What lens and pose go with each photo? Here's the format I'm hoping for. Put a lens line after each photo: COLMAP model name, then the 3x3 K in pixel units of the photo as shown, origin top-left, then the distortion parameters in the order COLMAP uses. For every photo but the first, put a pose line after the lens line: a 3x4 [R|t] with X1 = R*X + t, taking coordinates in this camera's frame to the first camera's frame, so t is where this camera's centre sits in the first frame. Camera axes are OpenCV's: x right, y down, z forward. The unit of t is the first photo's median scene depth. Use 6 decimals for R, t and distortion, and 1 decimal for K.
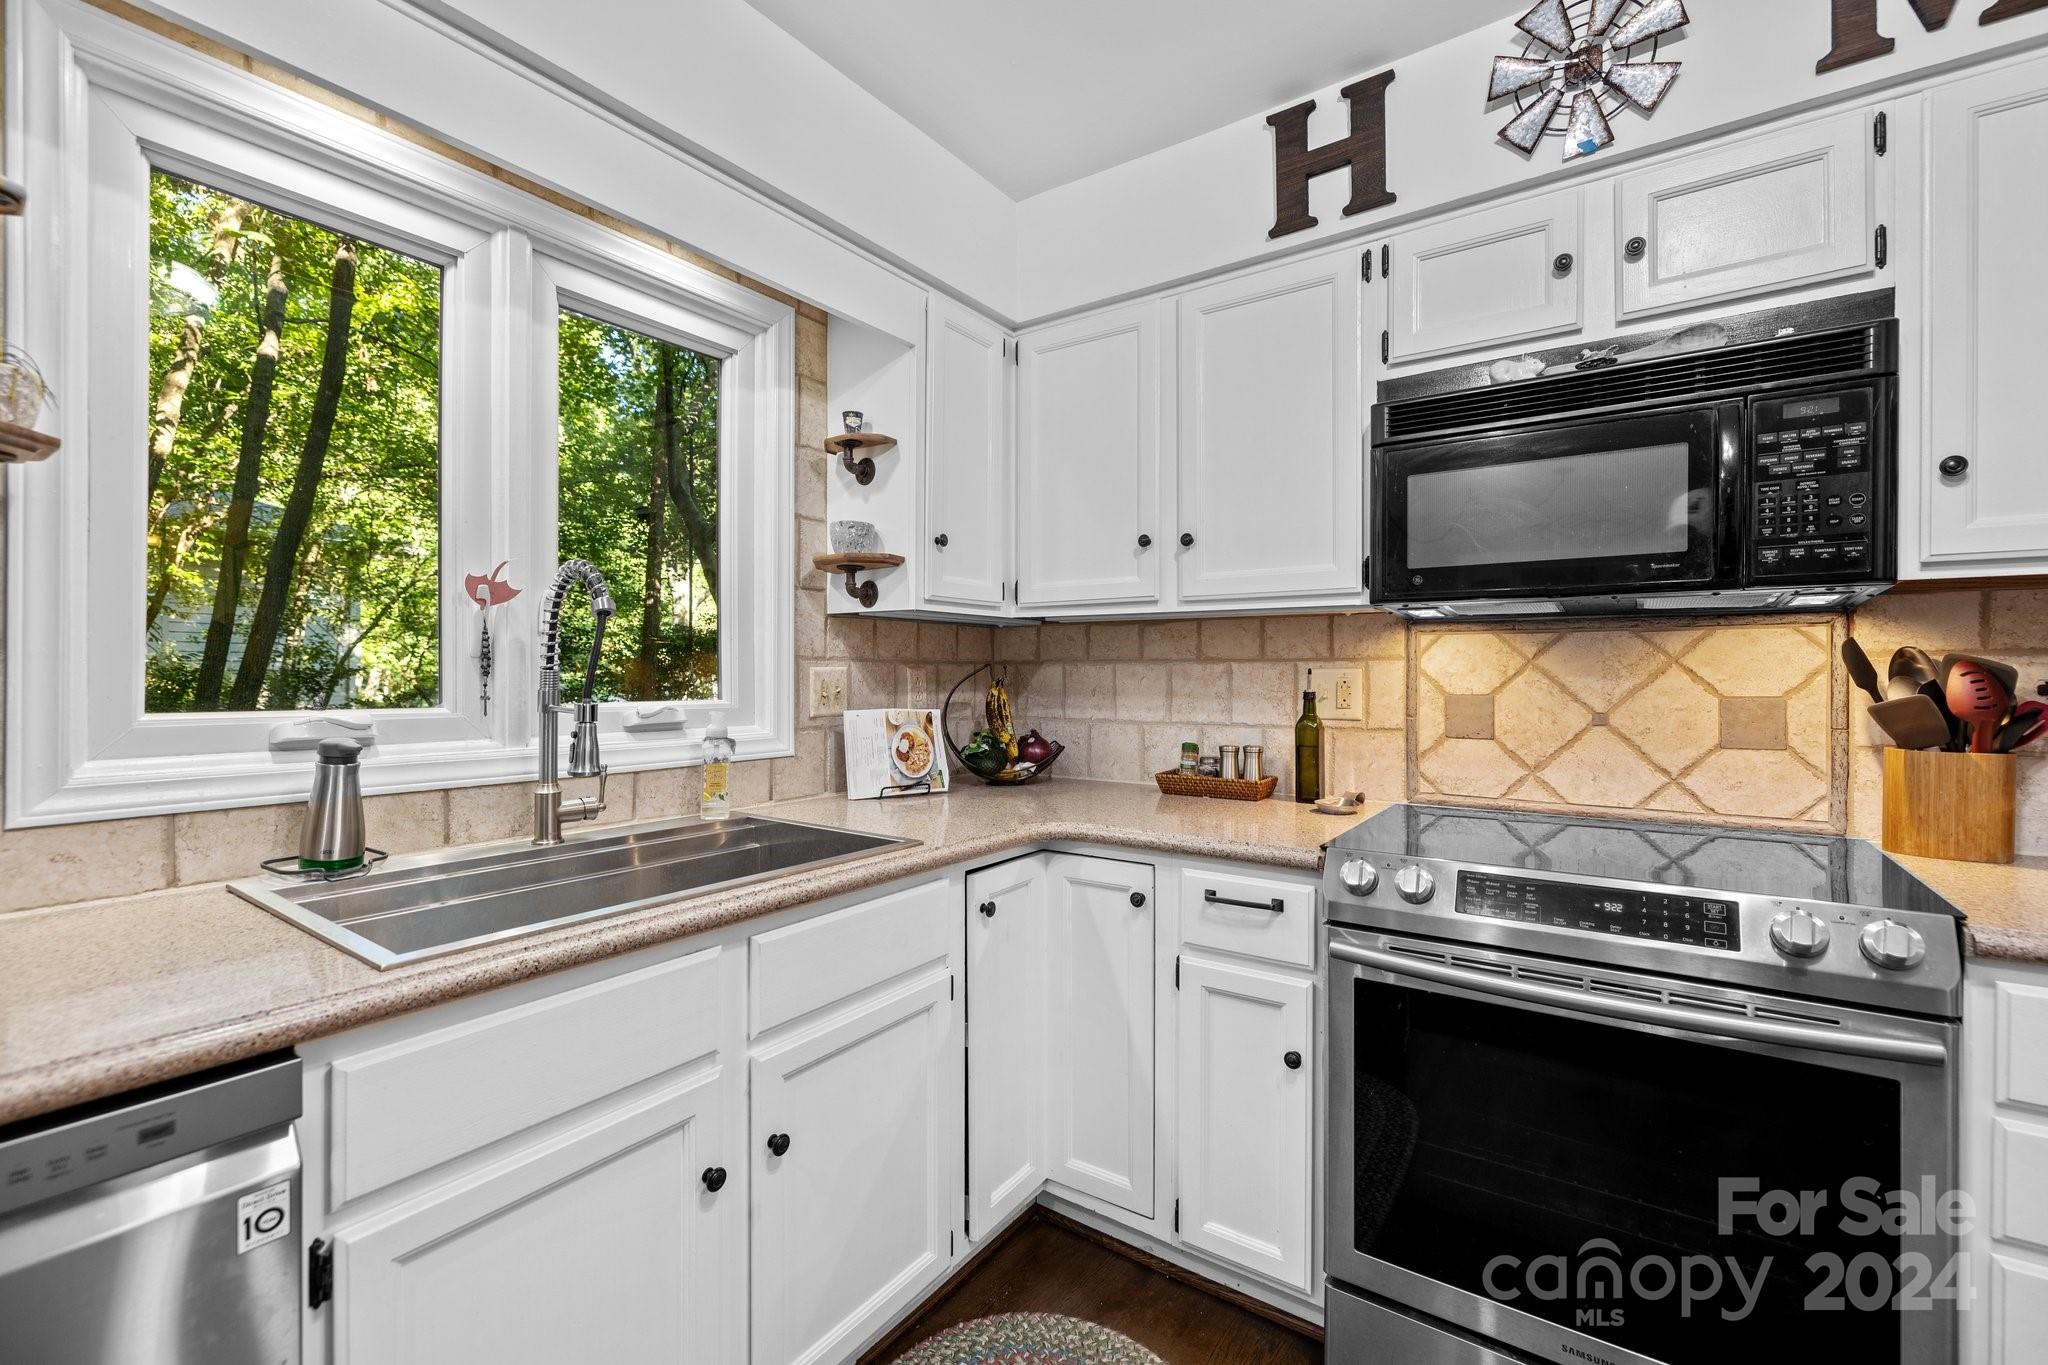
lens RADIAL K [[865.4, 0, 1024.0], [0, 865.4, 682.5], [0, 0, 1]] dist [-0.000392, -0.000120]
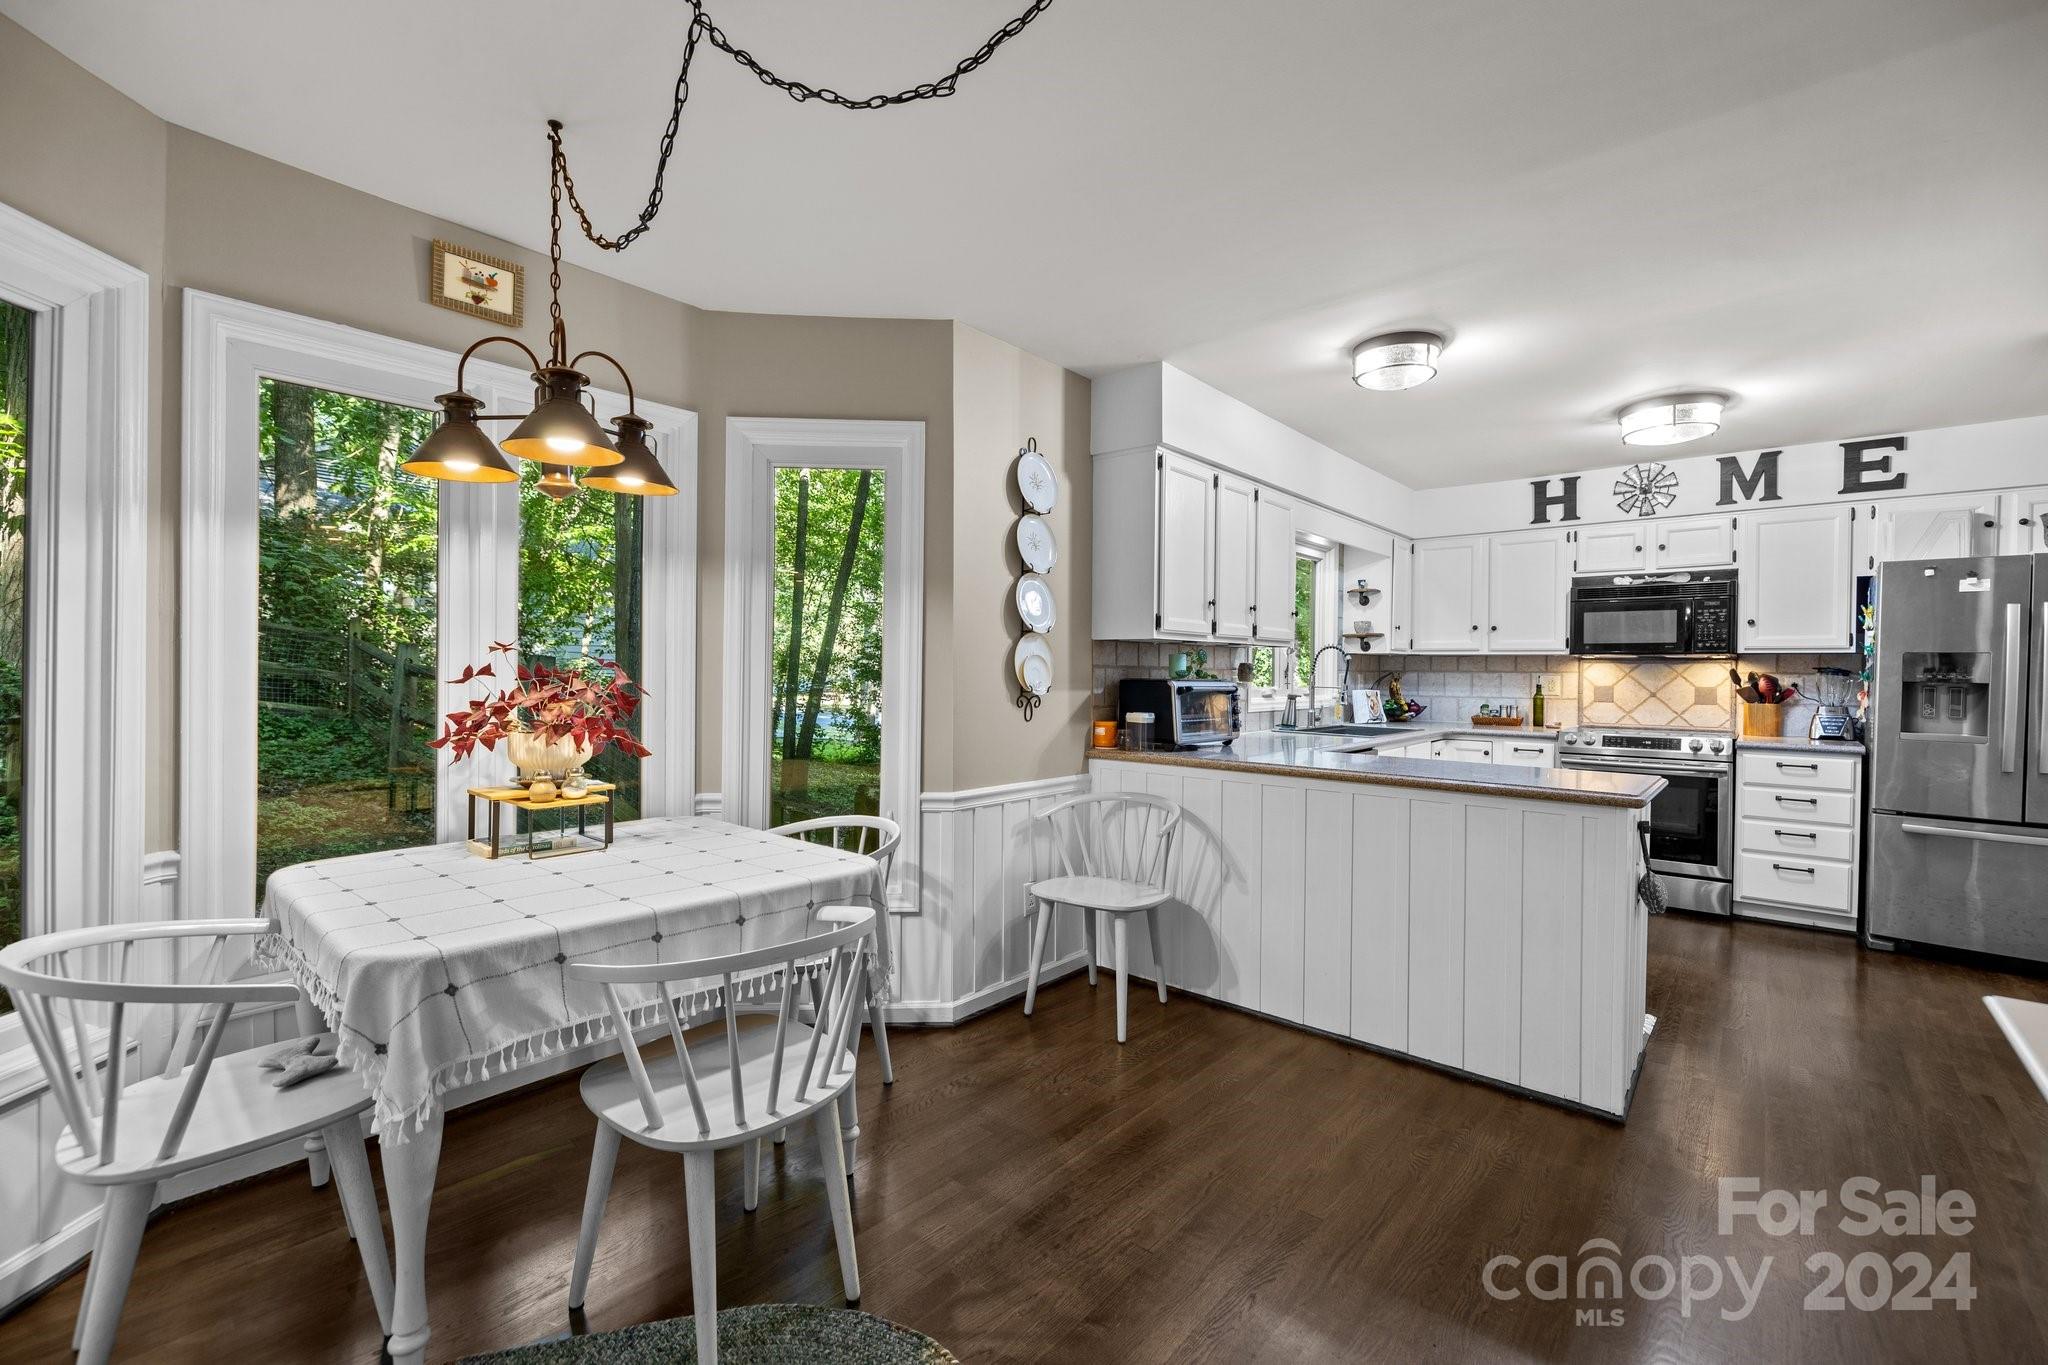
lens RADIAL K [[863.5, 0, 1015.7], [0, 863.5, 681.0], [0, 0, 1]] dist [-0.000922, -0.000996]
pose [[0.994677, 0.008627, -0.102679, -1.128319], [-0.008455, 0.999962, 0.002108, 0.008959], [0.102694, -0.001228, 0.994712, -2.037160]]
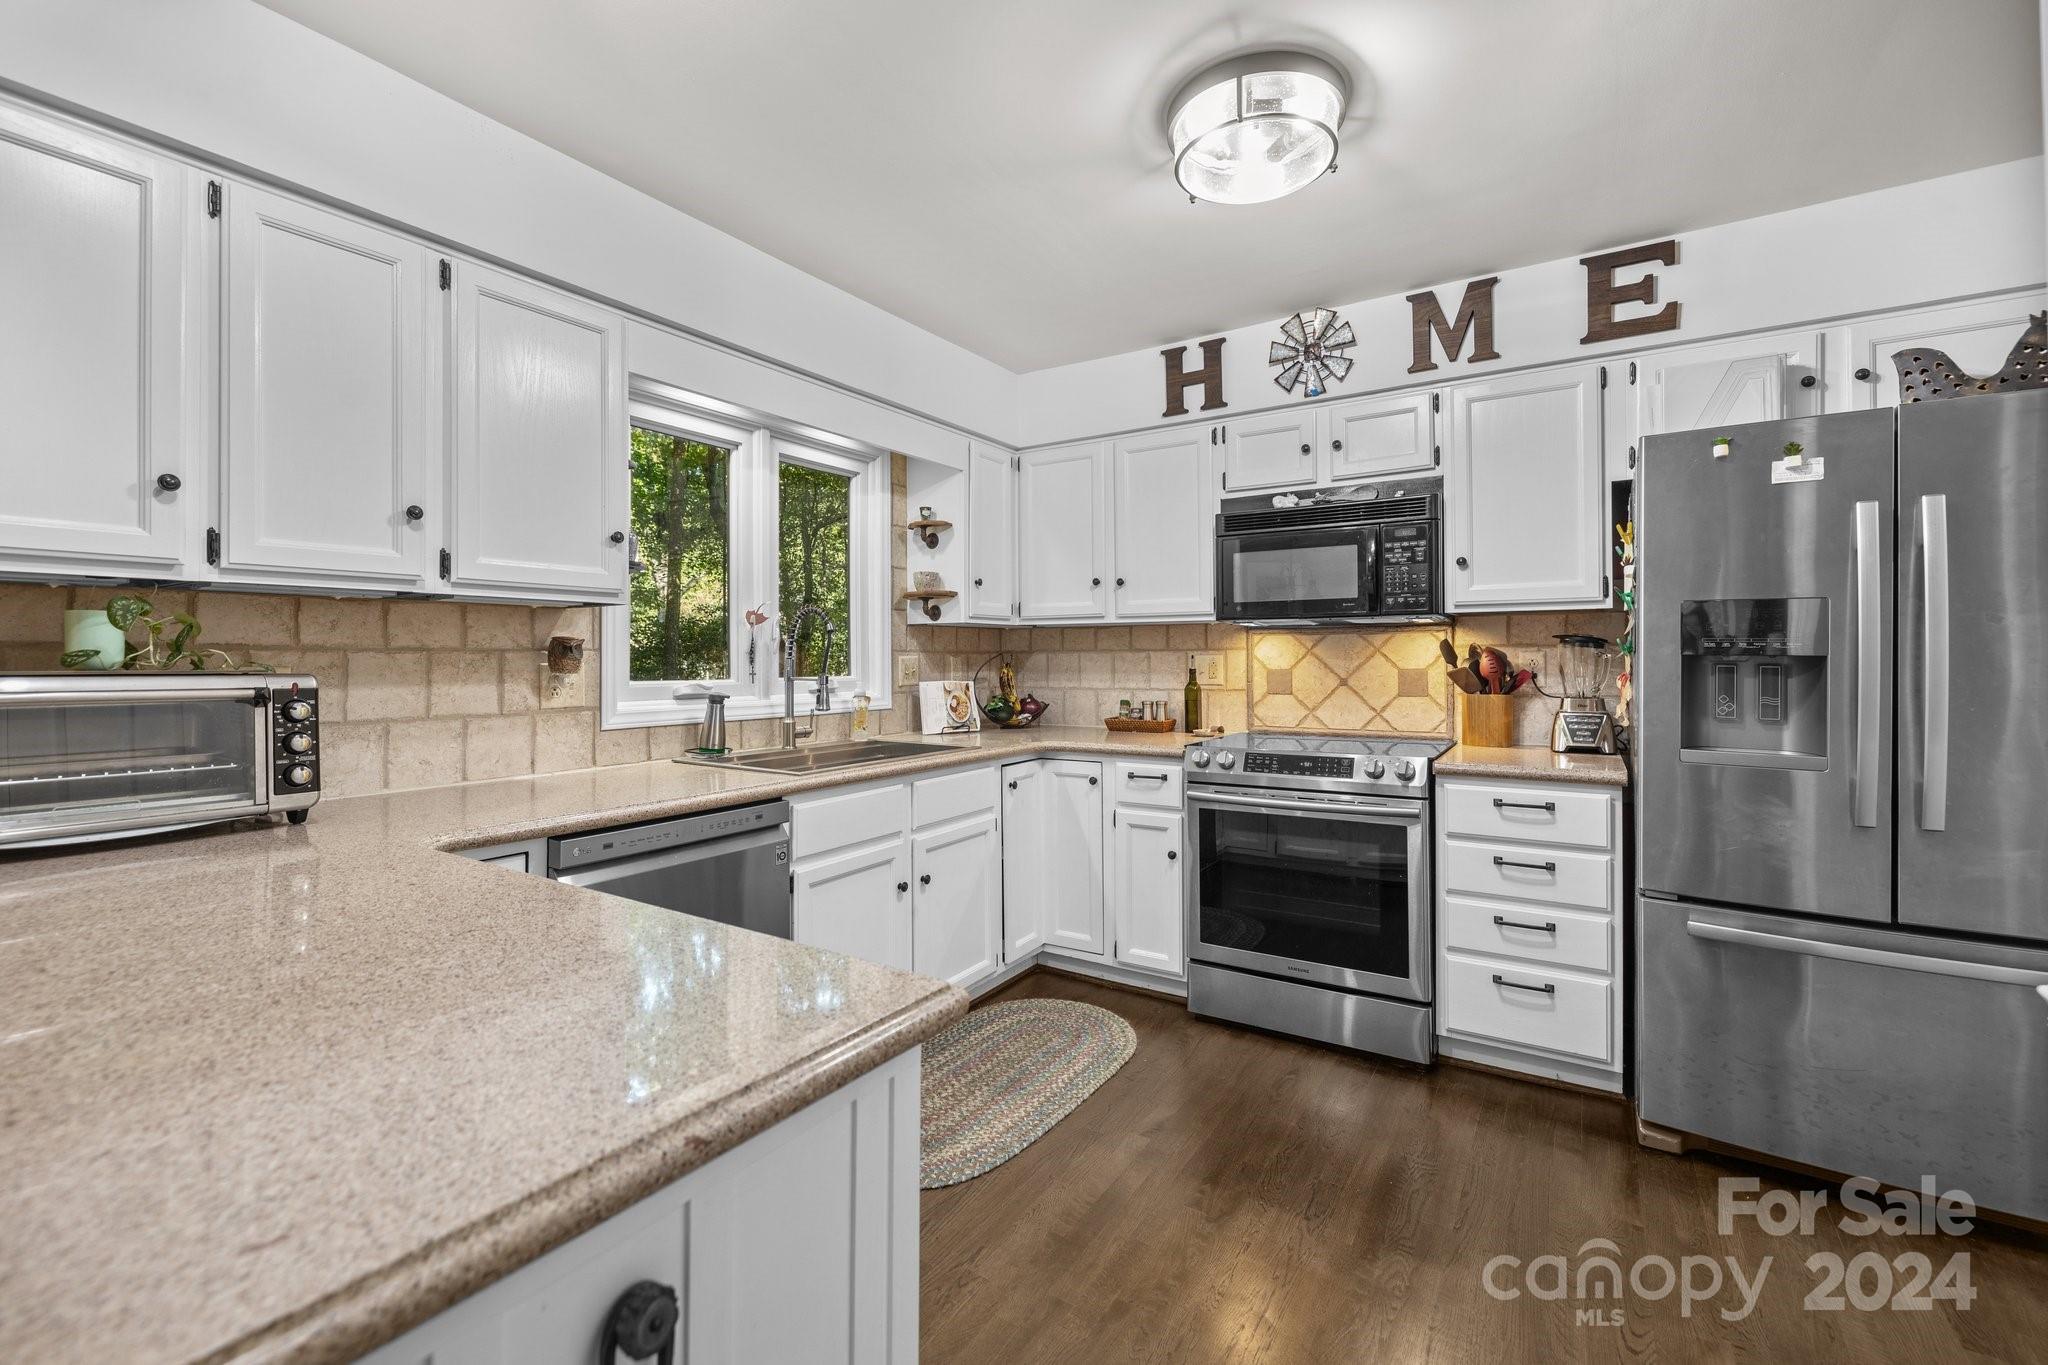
lens RADIAL K [[866.3, 0, 1021.2], [0, 866.3, 657.1], [0, 0, 1]] dist [-0.000955, -0.000155]
pose [[0.999225, -0.007045, 0.038739, -0.088186], [0.007485, 0.999909, -0.011226, 0.005127], [-0.038656, 0.011507, 0.999186, -0.808880]]
